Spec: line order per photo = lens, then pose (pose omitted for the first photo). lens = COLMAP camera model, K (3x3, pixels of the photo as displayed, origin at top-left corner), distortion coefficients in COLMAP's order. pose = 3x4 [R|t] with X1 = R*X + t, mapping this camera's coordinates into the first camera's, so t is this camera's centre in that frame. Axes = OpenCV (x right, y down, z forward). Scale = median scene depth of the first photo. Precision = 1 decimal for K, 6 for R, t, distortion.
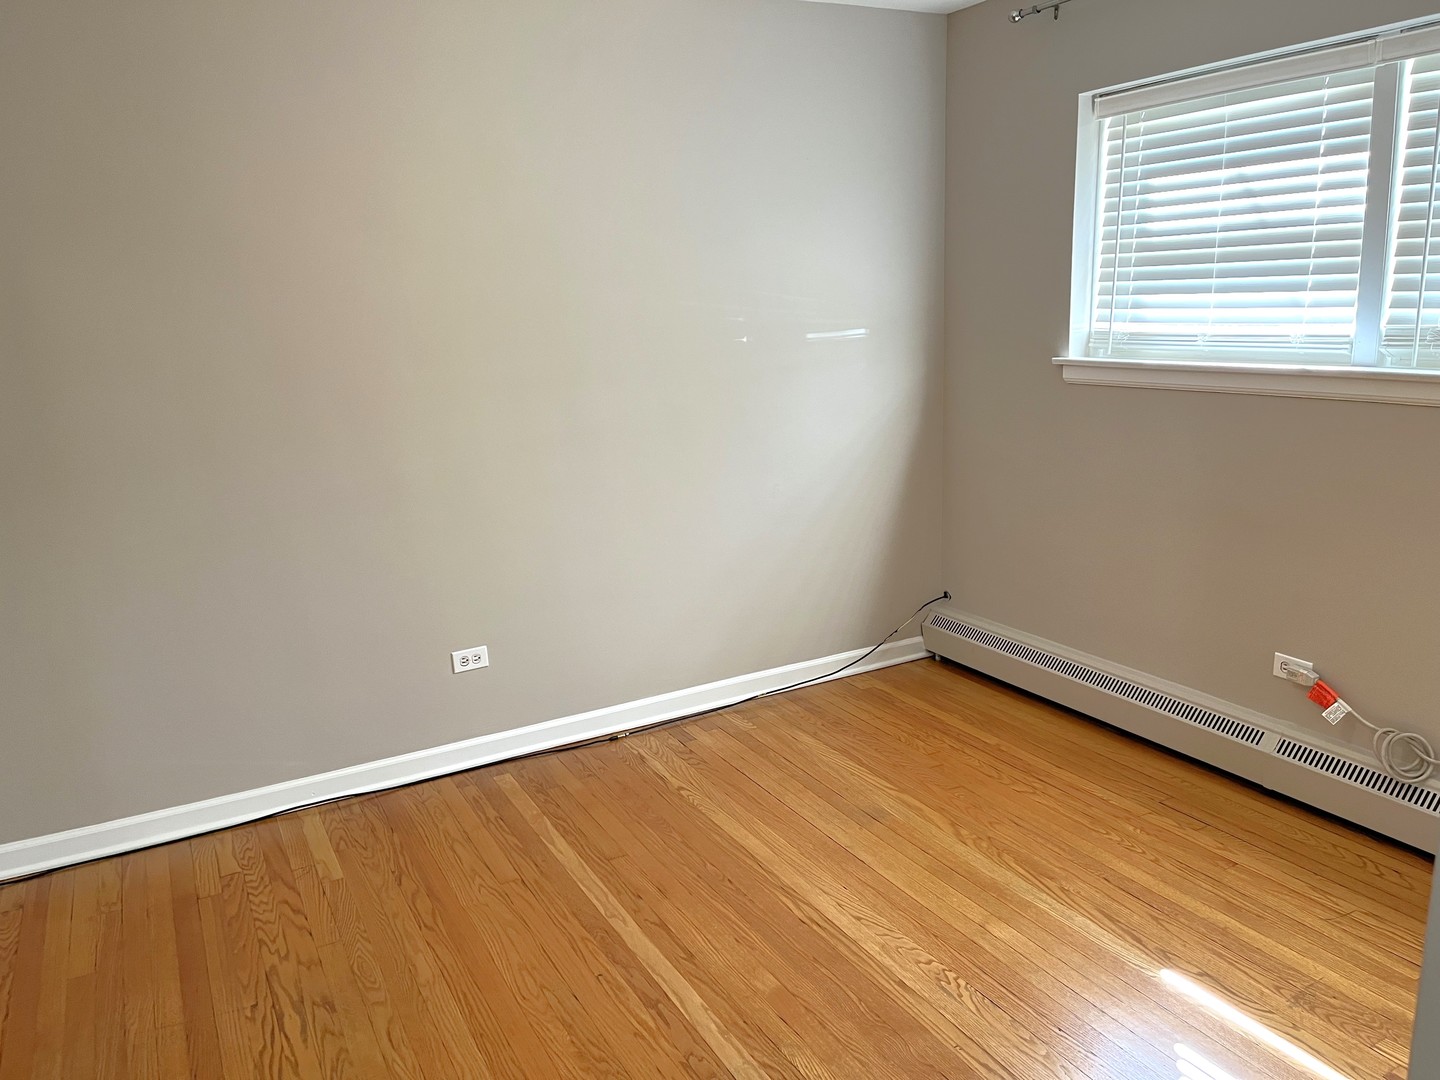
lens RADIAL K [[1100.5, 0, 707.2], [0, 1100.5, 538.2], [0, 0, 1]] dist [0.066160, -0.073906]
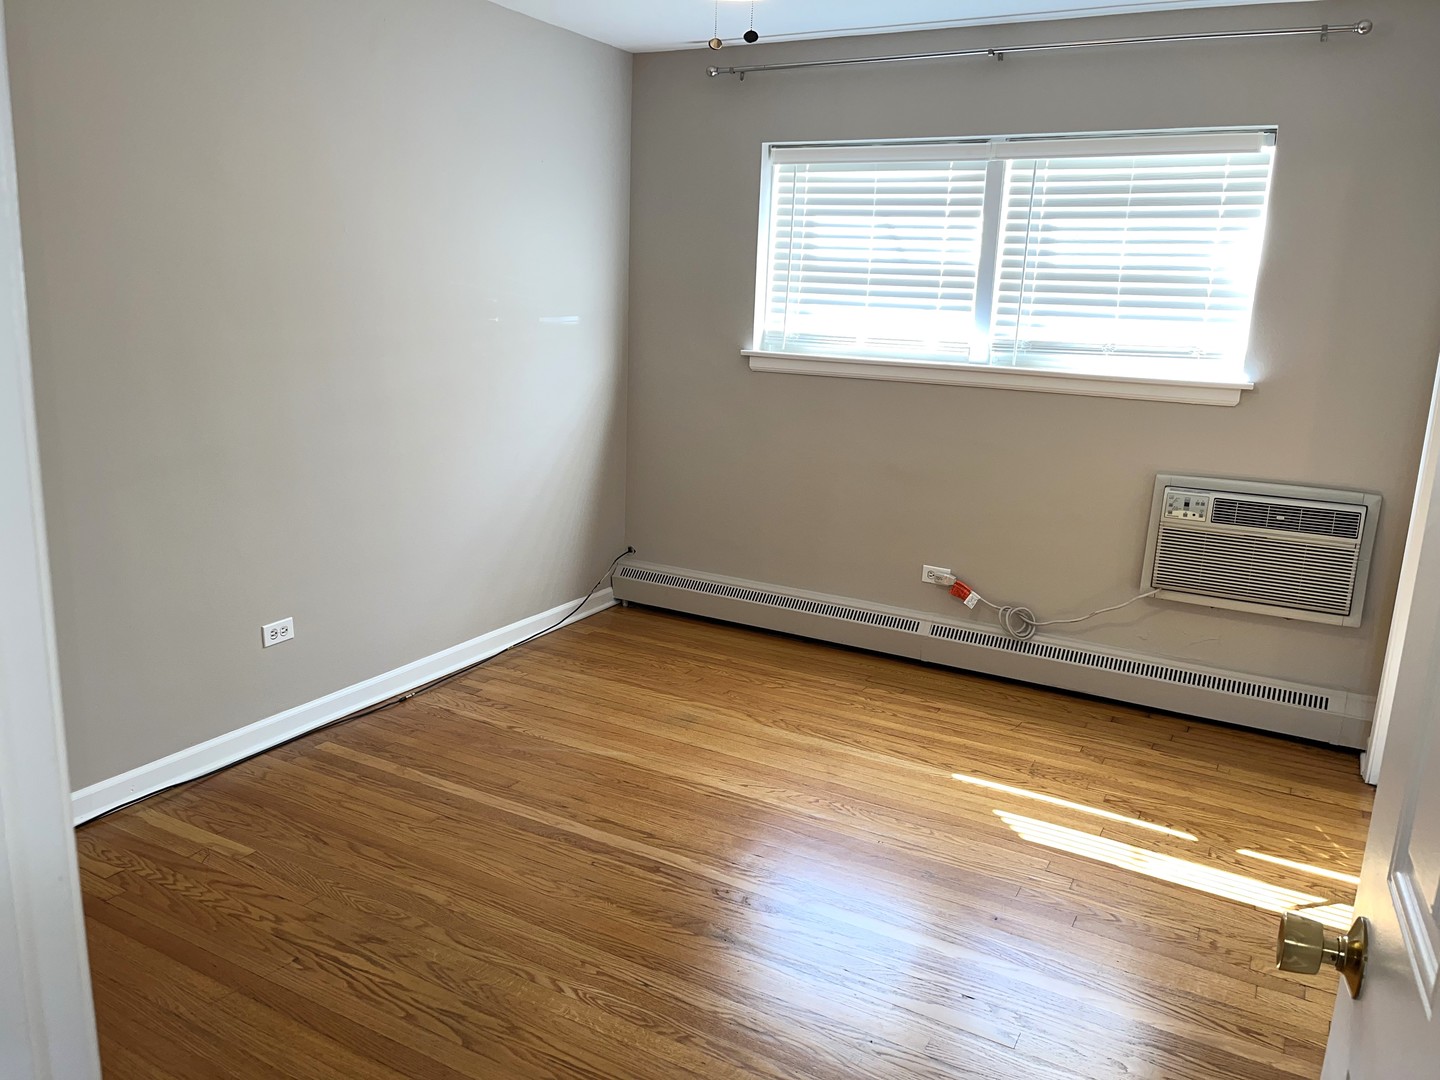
lens RADIAL K [[1100.5, 0, 715.9], [0, 1100.5, 533.7], [0, 0, 1]] dist [0.066160, -0.073906]
pose [[0.843475, -0.047709, 0.535045, -0.463982], [0.045996, 0.998804, 0.016551, 0.027697], [-0.535195, 0.010649, 0.844661, -0.042733]]
